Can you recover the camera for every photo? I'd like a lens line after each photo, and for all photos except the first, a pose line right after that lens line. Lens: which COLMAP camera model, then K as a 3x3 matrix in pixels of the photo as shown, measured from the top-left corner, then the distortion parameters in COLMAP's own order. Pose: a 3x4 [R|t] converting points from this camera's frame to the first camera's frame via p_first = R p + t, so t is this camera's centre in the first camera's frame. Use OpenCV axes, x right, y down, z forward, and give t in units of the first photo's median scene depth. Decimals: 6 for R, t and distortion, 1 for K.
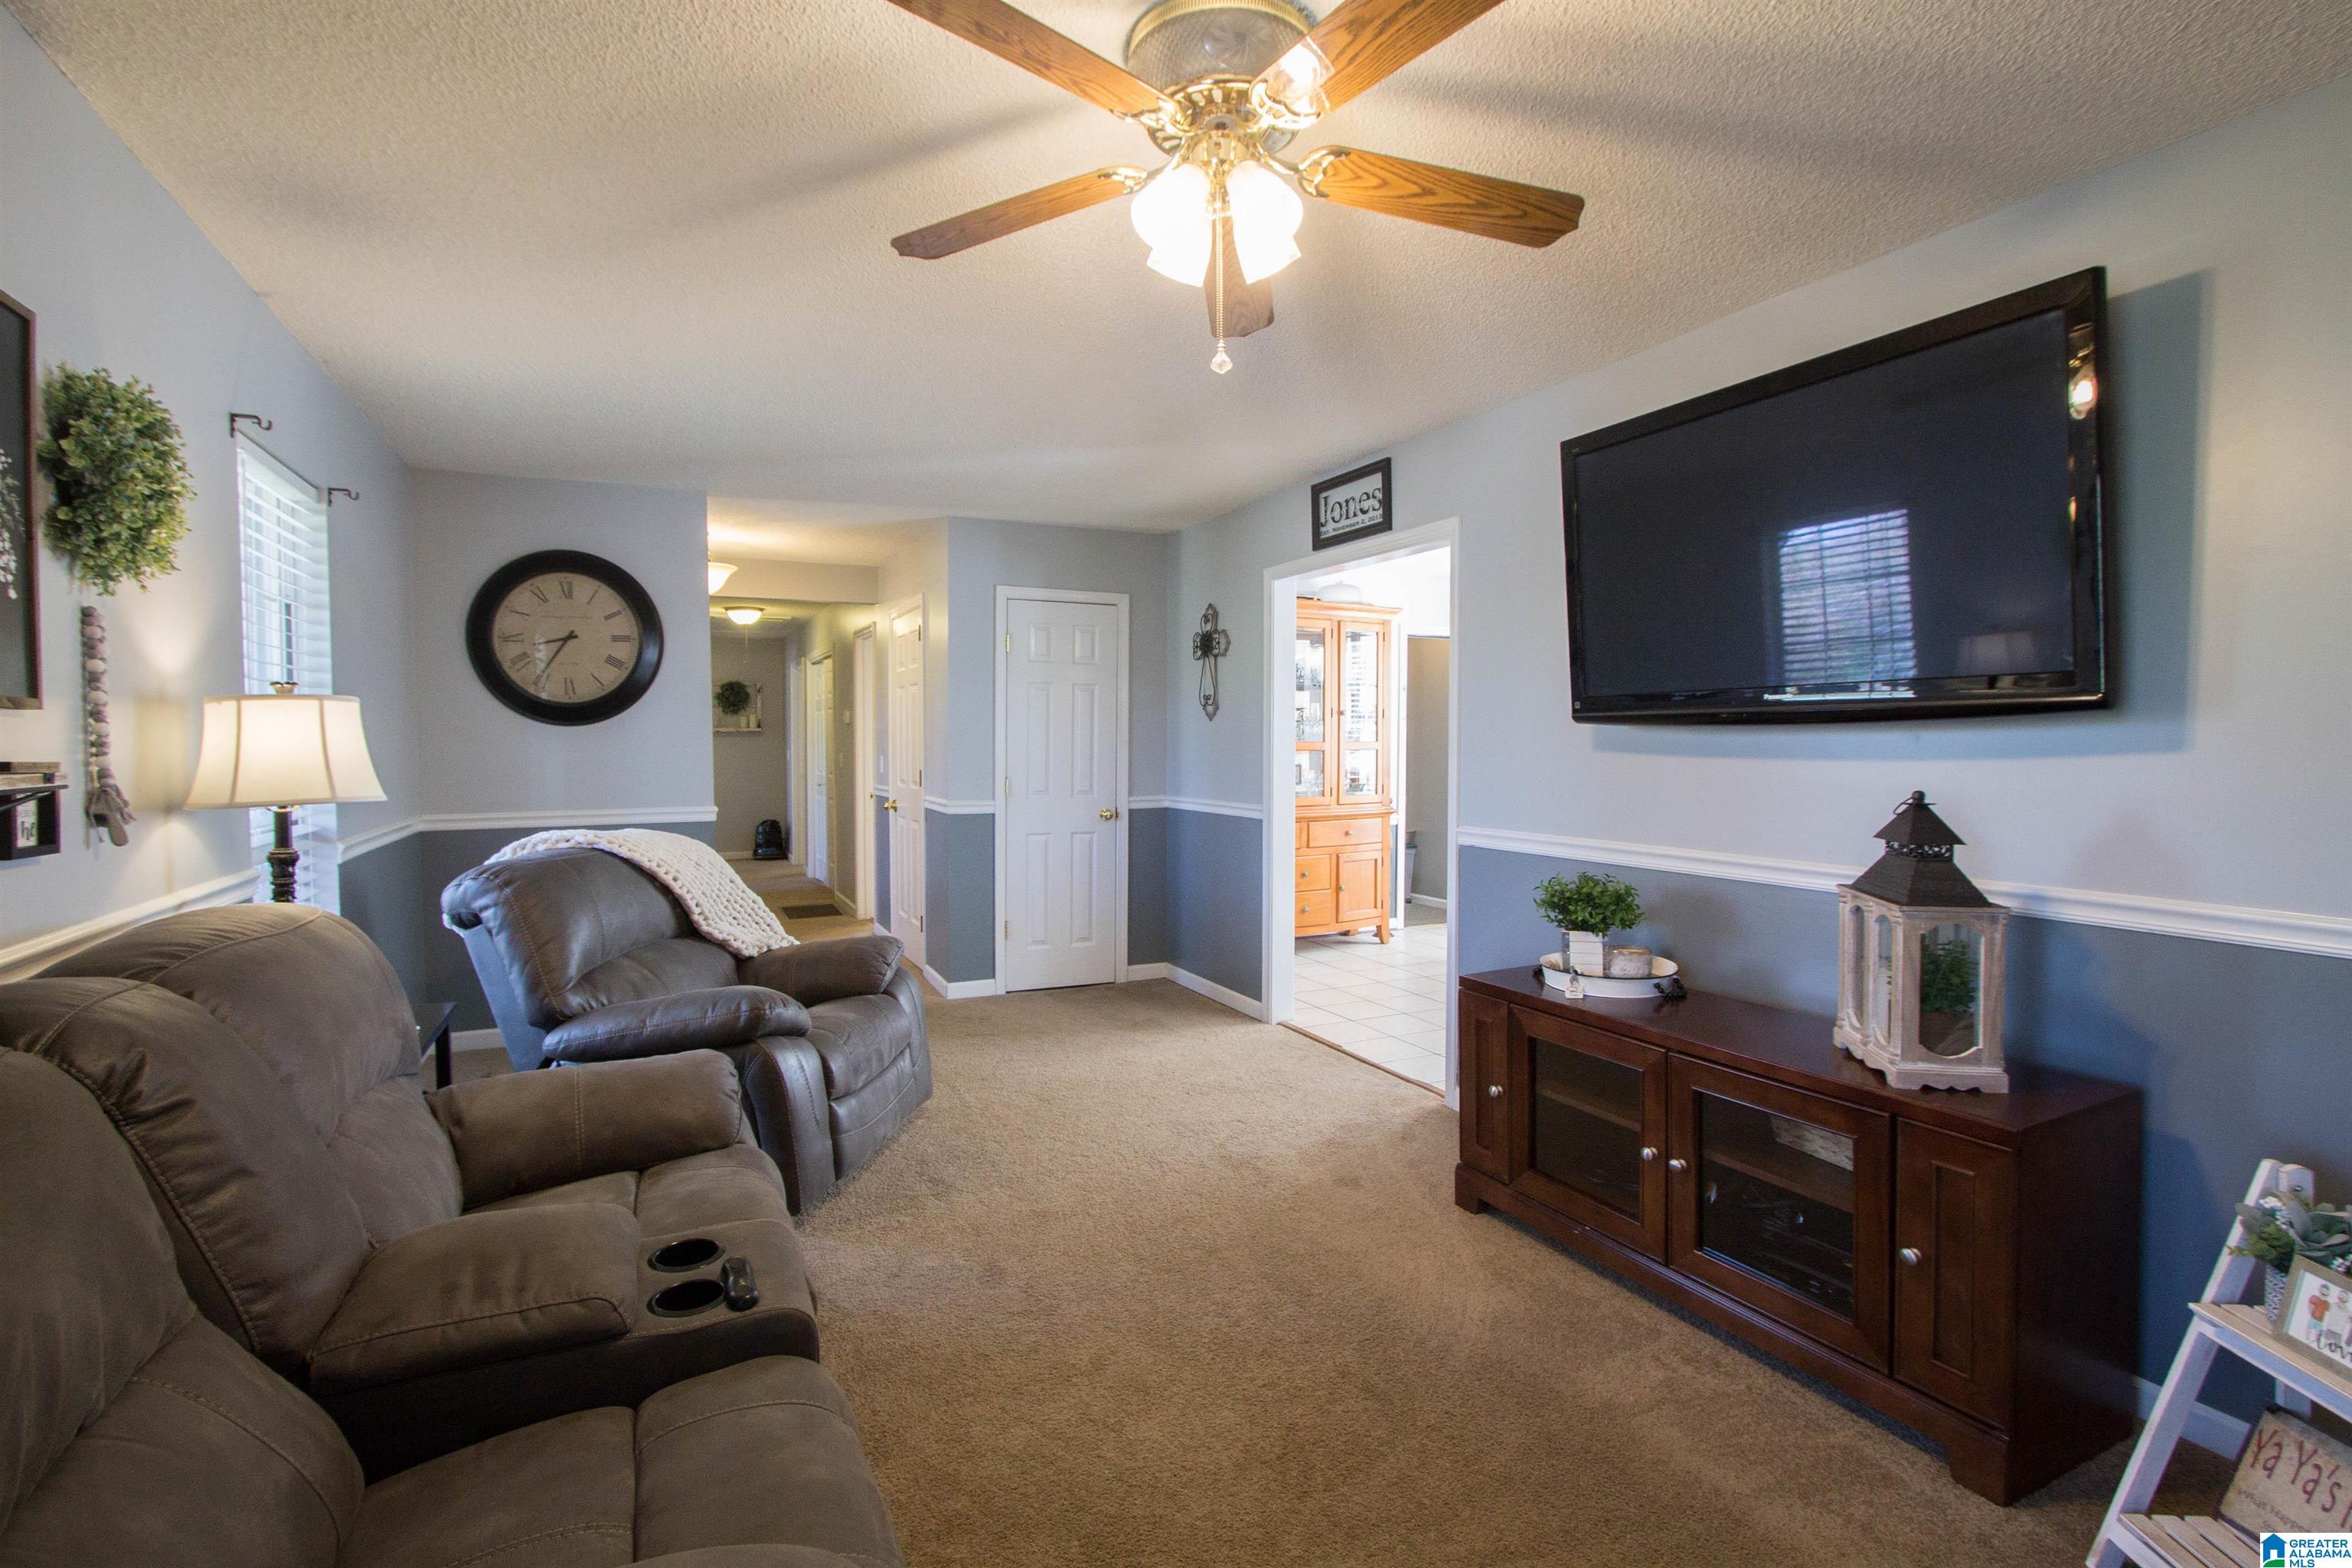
lens RADIAL K [[1086.5, 0, 1146.0], [0, 1086.5, 776.9], [0, 0, 1]] dist [-0.018514, 0.002244]
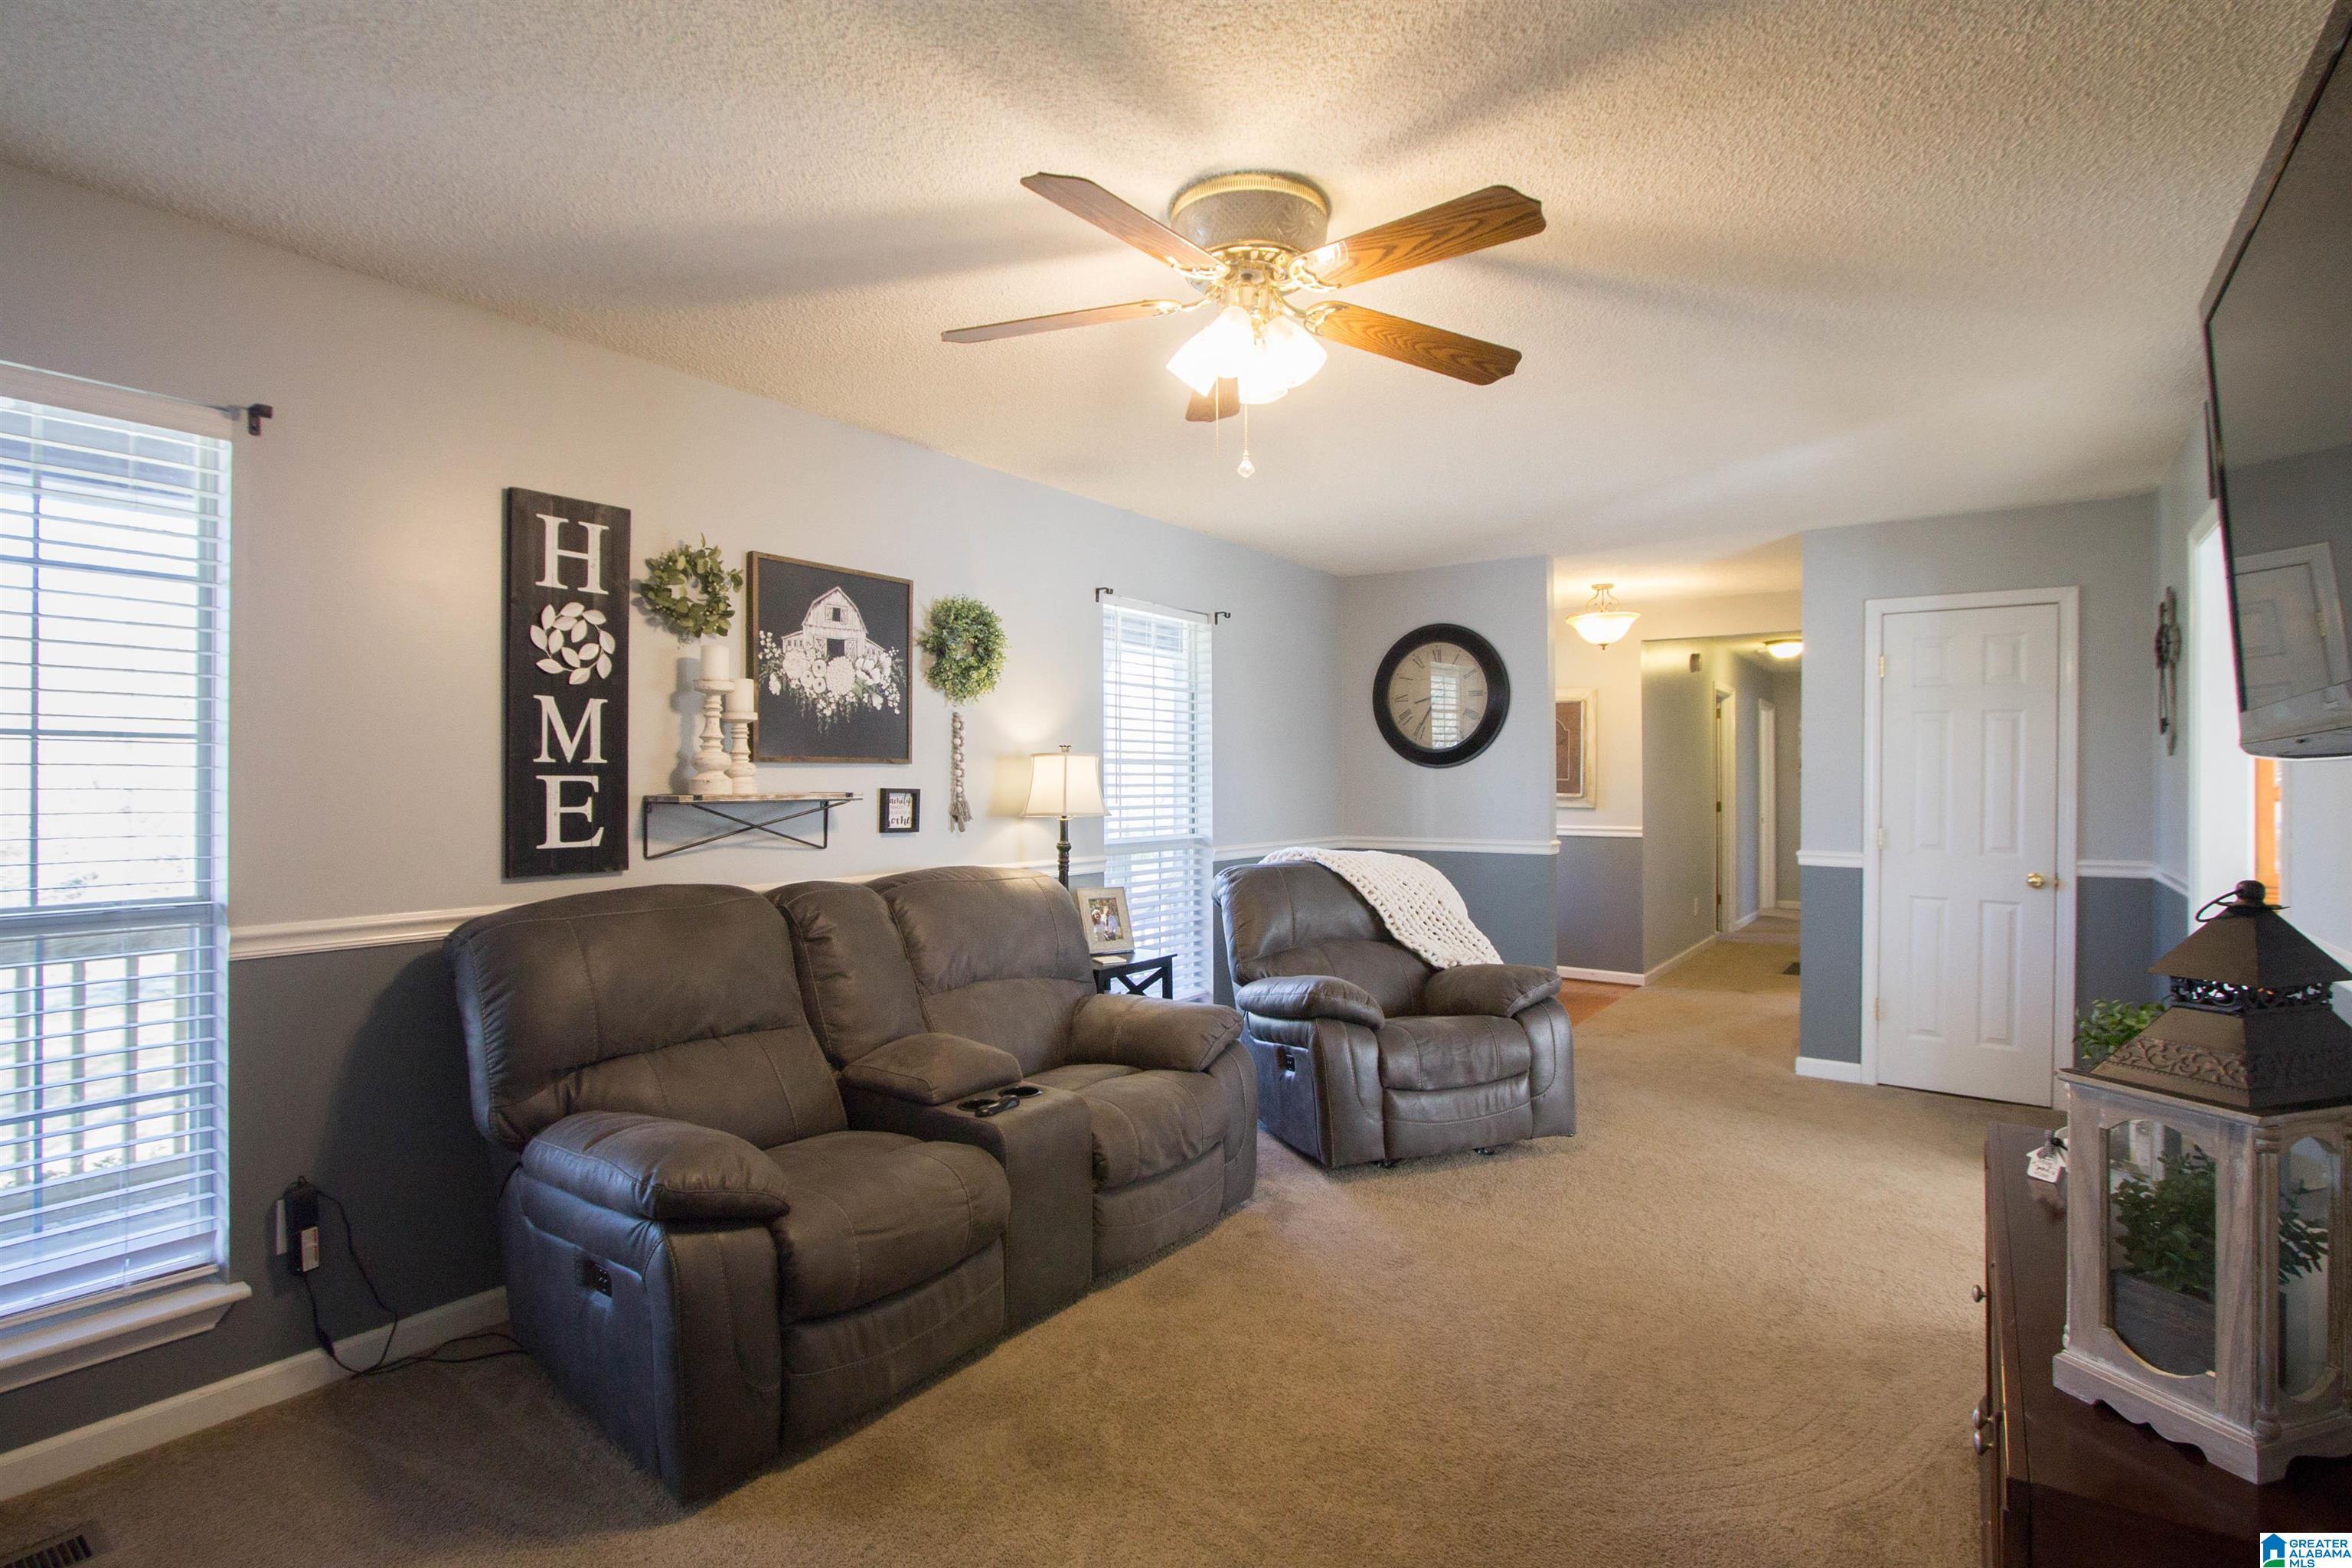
lens RADIAL K [[1086.5, 0, 1146.0], [0, 1086.5, 776.9], [0, 0, 1]] dist [-0.018514, 0.002244]
pose [[0.502962, 0.000946, -0.864308, 0.505307], [-0.033074, 0.999288, -0.018152, -0.006340], [0.863675, 0.037716, 0.502636, 0.147605]]
